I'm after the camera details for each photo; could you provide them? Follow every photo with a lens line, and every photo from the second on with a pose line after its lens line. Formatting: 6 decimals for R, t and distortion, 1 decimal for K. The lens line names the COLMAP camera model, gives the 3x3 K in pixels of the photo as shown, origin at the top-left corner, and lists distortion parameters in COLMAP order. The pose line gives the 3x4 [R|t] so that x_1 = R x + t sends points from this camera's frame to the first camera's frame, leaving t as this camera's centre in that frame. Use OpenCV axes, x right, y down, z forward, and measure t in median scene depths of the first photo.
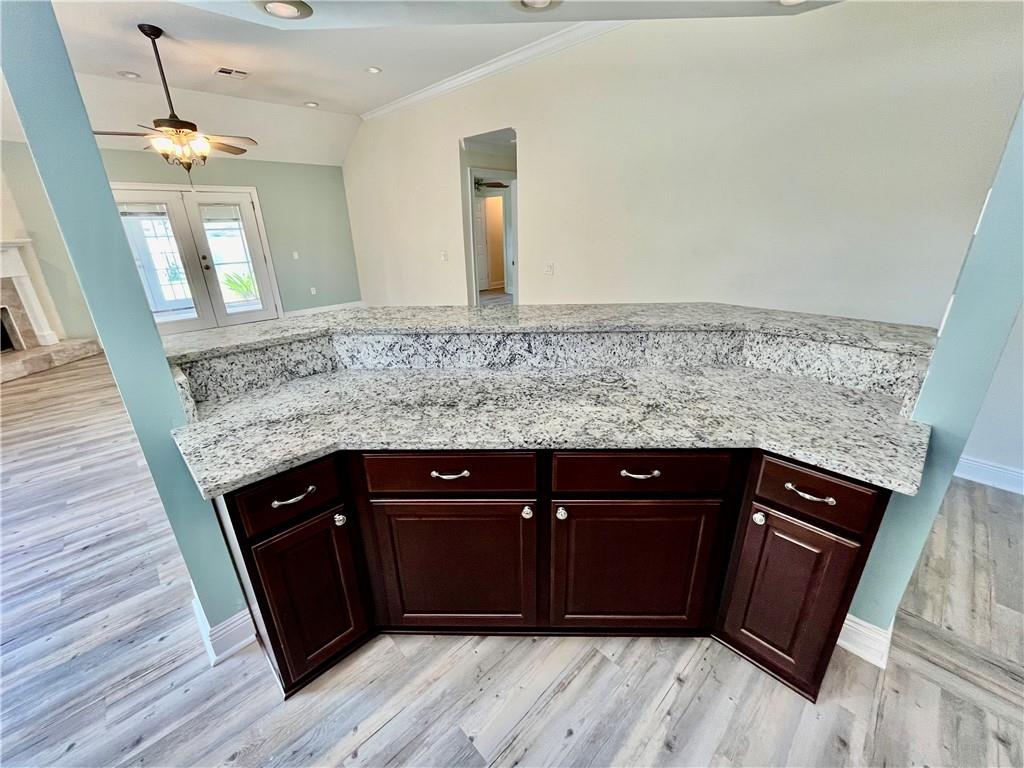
lens RADIAL K [[413.9, 0, 512.8], [0, 413.9, 380.8], [0, 0, 1]] dist [-0.003139, -0.000254]
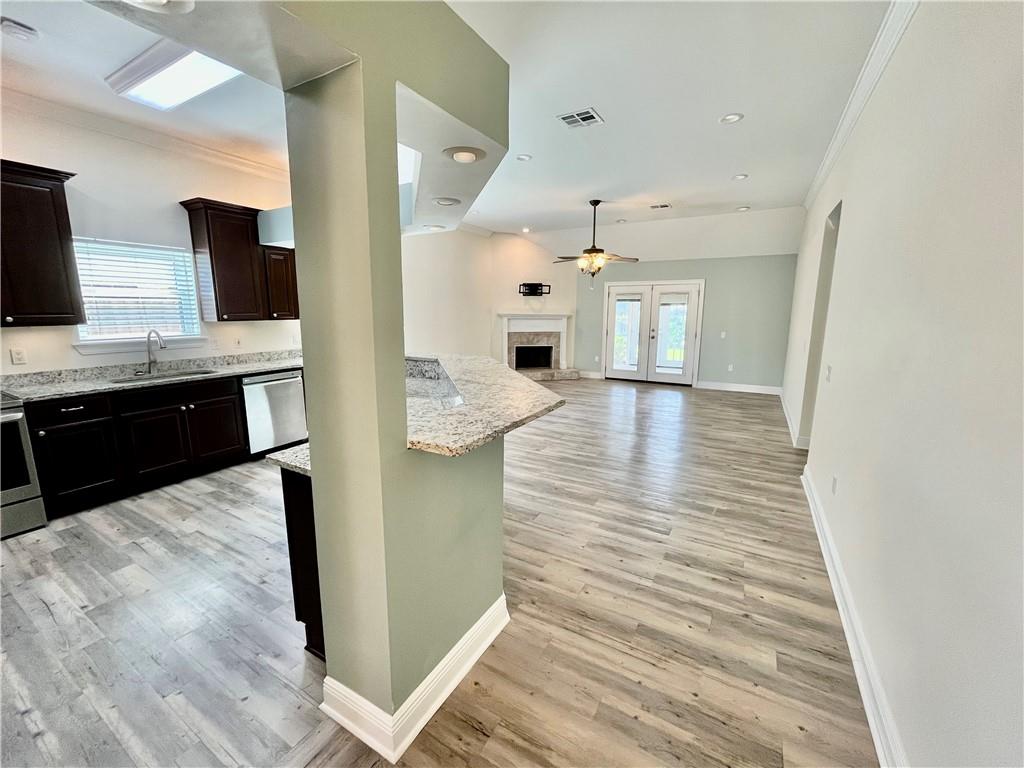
lens RADIAL K [[413.9, 0, 511.1], [0, 413.9, 379.7], [0, 0, 1]] dist [-0.003139, -0.000254]
pose [[0.269141, 0.180491, -0.946037, 1.614529], [-0.350149, 0.933402, 0.078466, -0.317589], [0.897195, 0.310135, 0.314416, 0.708408]]
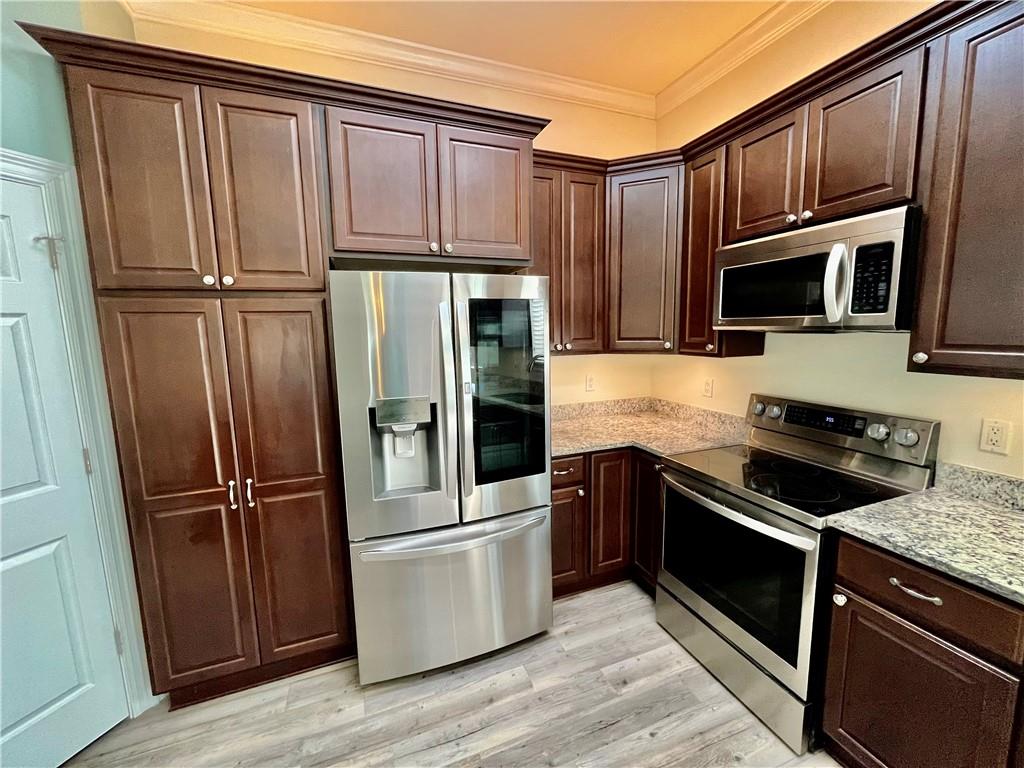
lens RADIAL K [[413.9, 0, 511.5], [0, 413.9, 379.6], [0, 0, 1]] dist [-0.003139, -0.000254]
pose [[-0.920660, -0.016877, 0.390000, -0.130517], [0.169063, 0.883269, 0.437326, -0.141635], [-0.351855, 0.468563, -0.810337, 0.264626]]
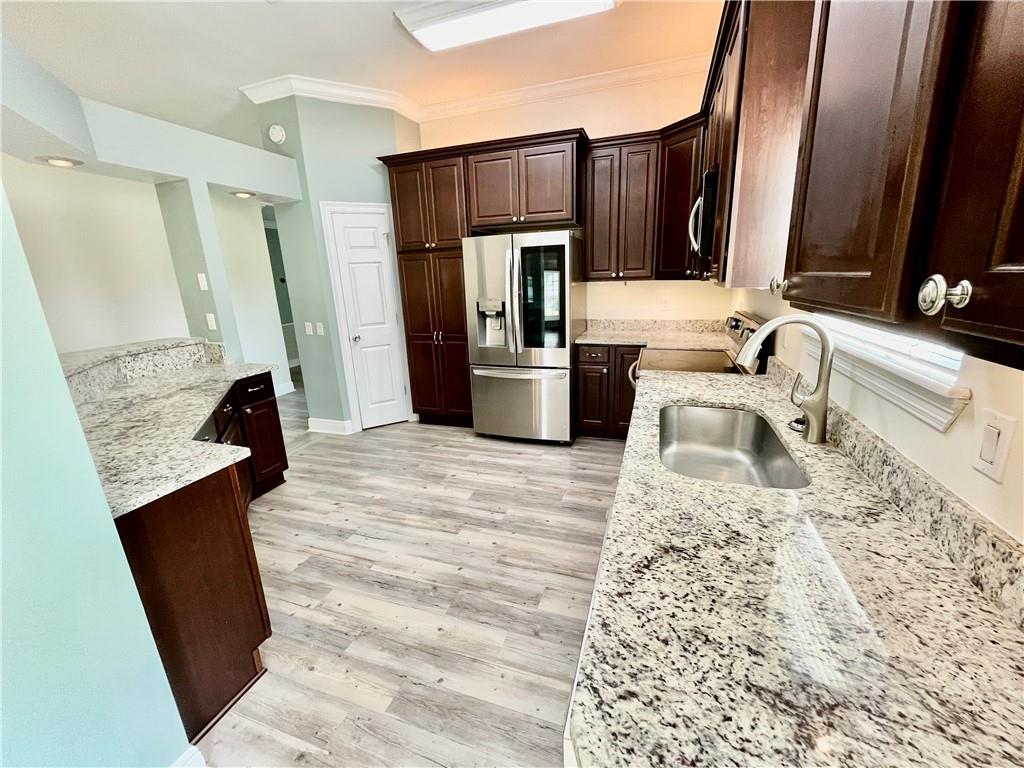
lens RADIAL K [[413.9, 0, 513.4], [0, 413.9, 379.6], [0, 0, 1]] dist [-0.003139, -0.000254]
pose [[-0.450050, -0.188309, 0.872923, -1.388094], [0.357525, 0.857756, 0.369365, -0.089205], [-0.818310, 0.478324, -0.318708, 0.328262]]
